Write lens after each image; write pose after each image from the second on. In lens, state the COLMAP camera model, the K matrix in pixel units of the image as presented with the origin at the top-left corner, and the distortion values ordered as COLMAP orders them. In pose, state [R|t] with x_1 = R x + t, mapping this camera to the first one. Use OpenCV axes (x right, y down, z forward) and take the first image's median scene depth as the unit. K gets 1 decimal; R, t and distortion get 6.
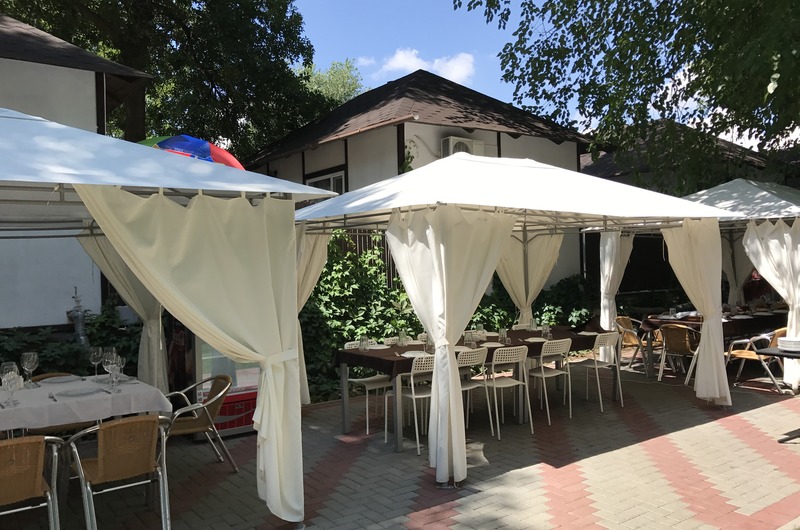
lens RADIAL K [[672.6, 0, 400.4], [0, 672.6, 263.3], [0, 0, 1]] dist [0.013491, 0.002171]
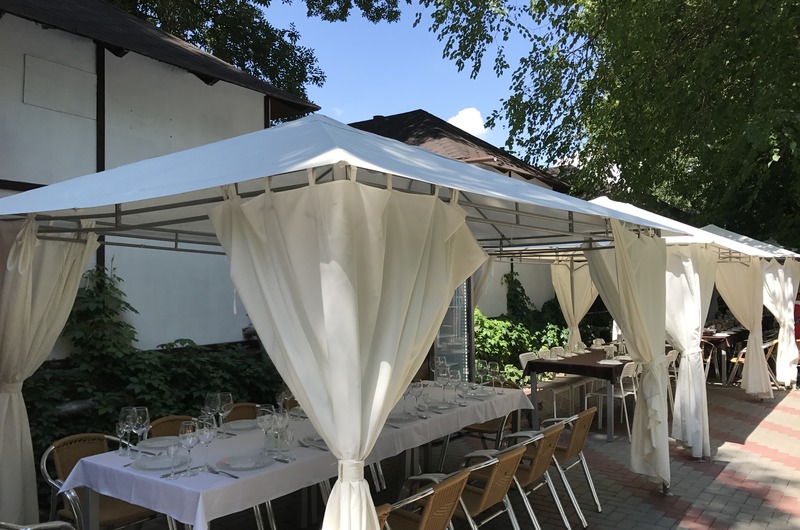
lens RADIAL K [[672.6, 0, 398.0], [0, 672.6, 268.2], [0, 0, 1]] dist [0.013491, 0.002171]
pose [[0.952216, 0.025018, 0.304399, -0.469199], [-0.016954, 0.999433, -0.029106, 0.004511], [-0.304954, 0.022554, 0.952100, -0.036828]]
